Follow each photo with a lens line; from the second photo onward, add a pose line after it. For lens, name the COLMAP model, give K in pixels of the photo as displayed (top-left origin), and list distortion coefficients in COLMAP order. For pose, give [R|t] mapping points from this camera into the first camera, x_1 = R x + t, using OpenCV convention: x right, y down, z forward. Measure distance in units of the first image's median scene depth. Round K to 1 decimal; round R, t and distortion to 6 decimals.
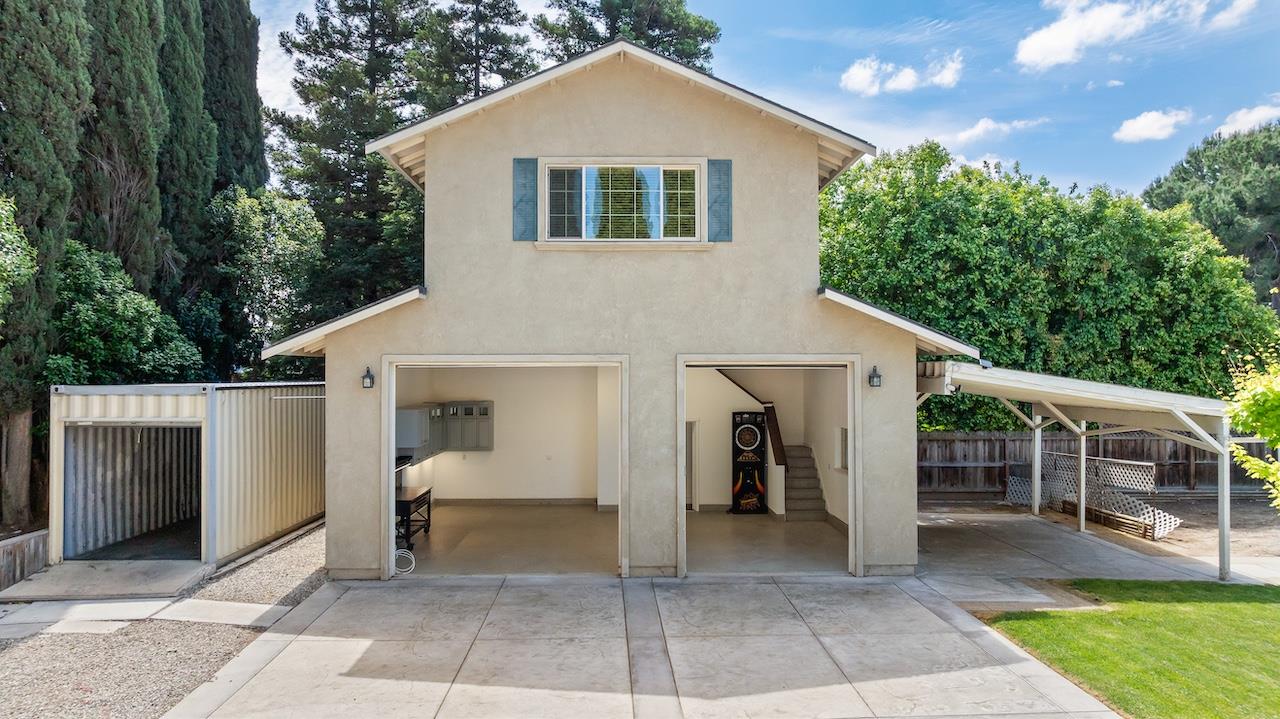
lens RADIAL K [[869.4, 0, 606.8], [0, 869.4, 364.0], [0, 0, 1]] dist [-0.044705, 0.079861]
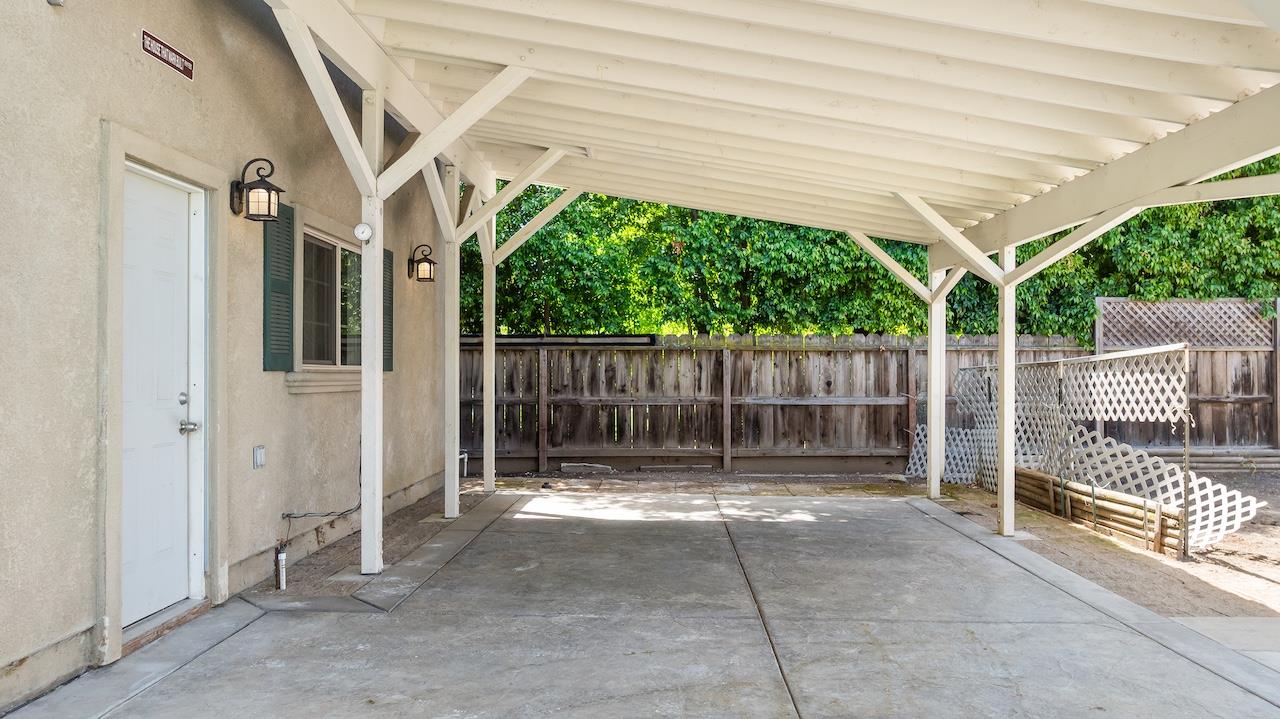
lens RADIAL K [[902.6, 0, 640.0], [0, 902.6, 359.5], [0, 0, 1]] dist [-0.039789, 0.046316]
pose [[0.999906, 0.001598, -0.013646, 0.313128], [-0.001614, 0.999998, -0.001191, 0.093028], [0.013644, 0.001213, 0.999906, 0.477476]]
